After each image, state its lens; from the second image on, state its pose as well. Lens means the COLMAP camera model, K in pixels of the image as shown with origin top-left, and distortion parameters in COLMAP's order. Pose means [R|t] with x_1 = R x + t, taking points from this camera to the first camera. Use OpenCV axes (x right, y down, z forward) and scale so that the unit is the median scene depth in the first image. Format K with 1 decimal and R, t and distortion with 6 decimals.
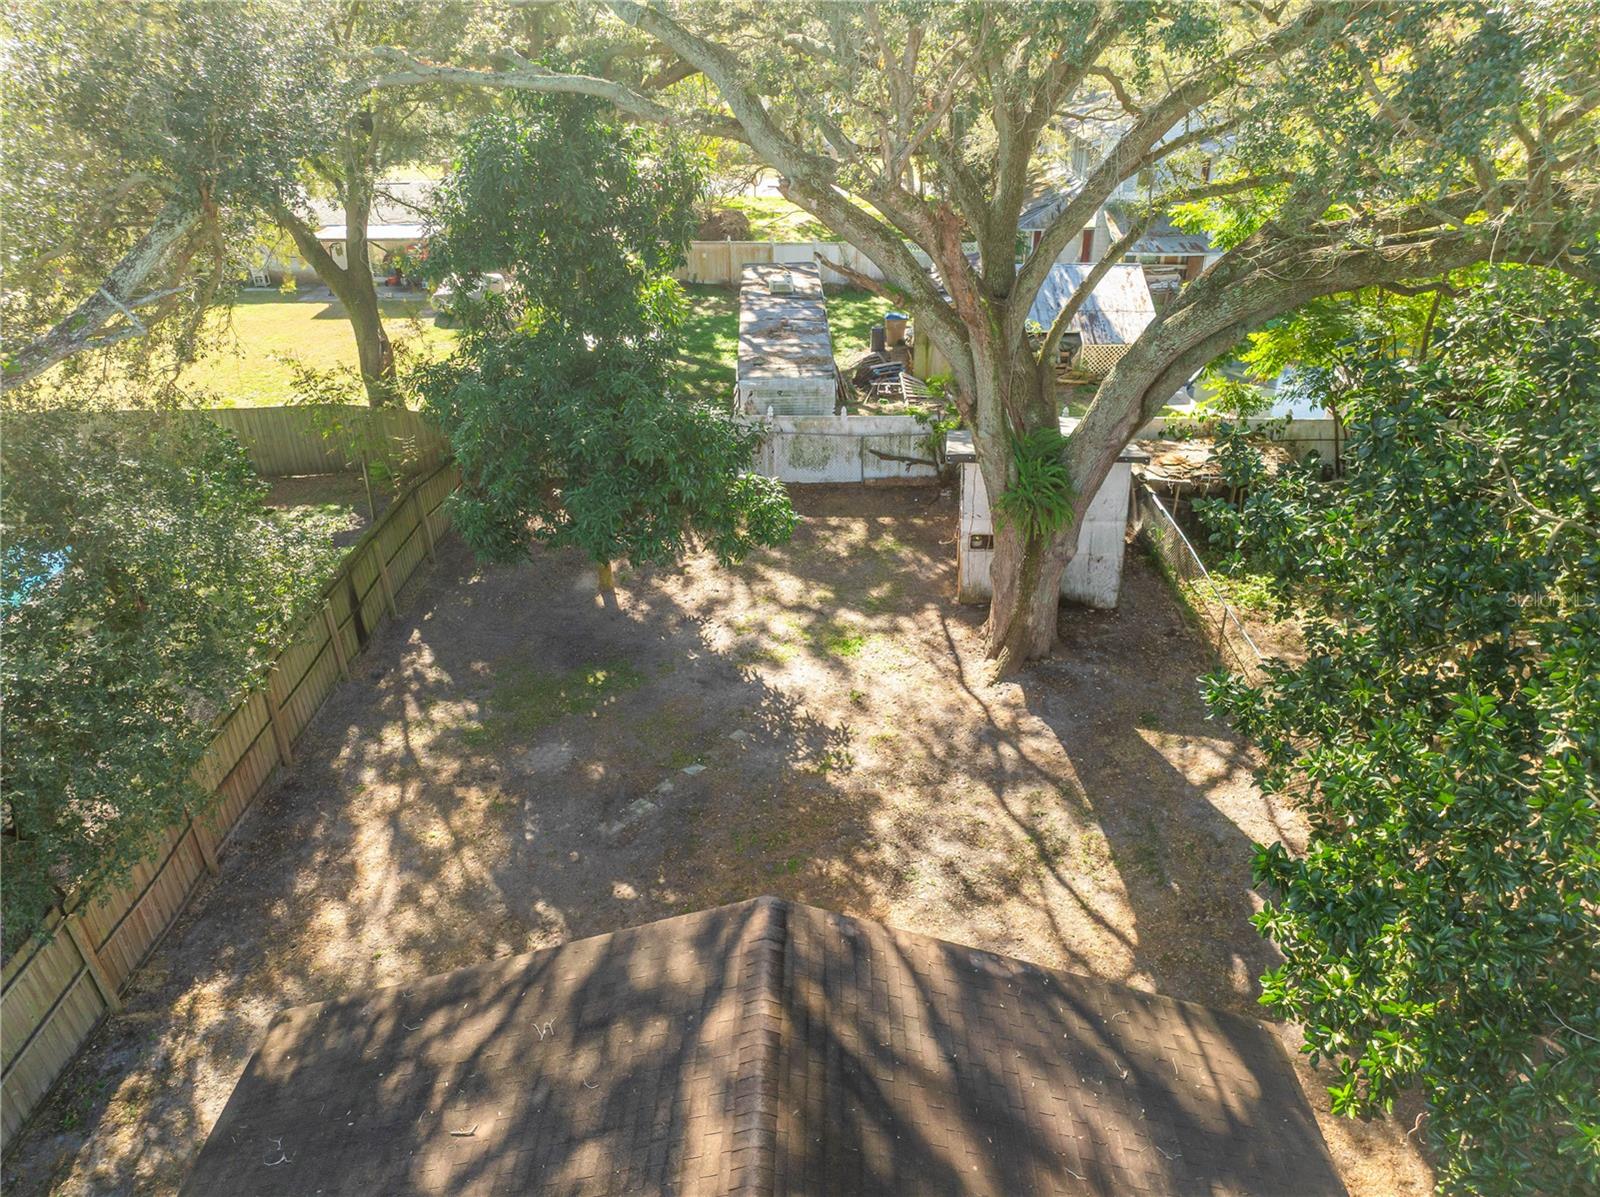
lens RADIAL K [[1176.2, 0, 792.6], [0, 1176.2, 593.7], [0, 0, 1]] dist [-0.033330, 0.016115]
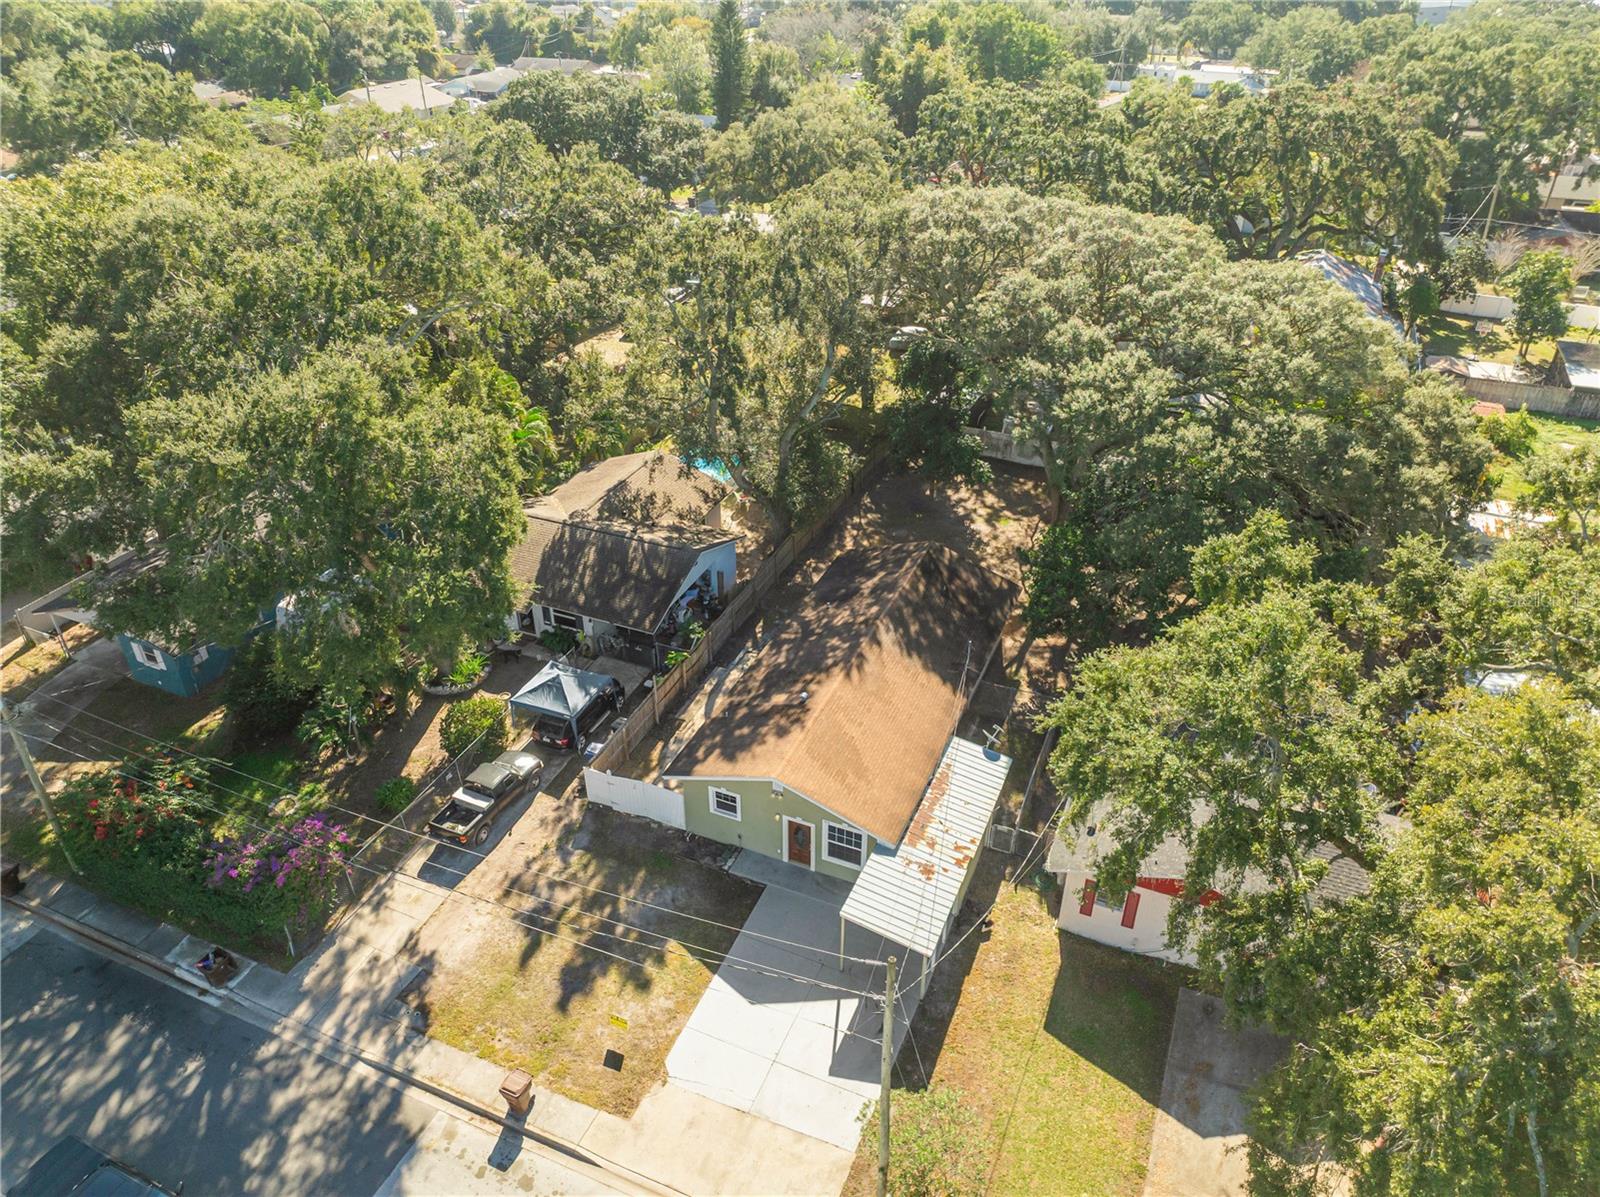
lens RADIAL K [[1176.2, 0, 785.9], [0, 1176.2, 603.5], [0, 0, 1]] dist [-0.033330, 0.016115]
pose [[0.926151, 0.210685, -0.312821, 0.519583], [-0.187663, 0.976888, 0.102332, 0.044153], [0.327151, -0.036070, 0.944284, -2.026373]]
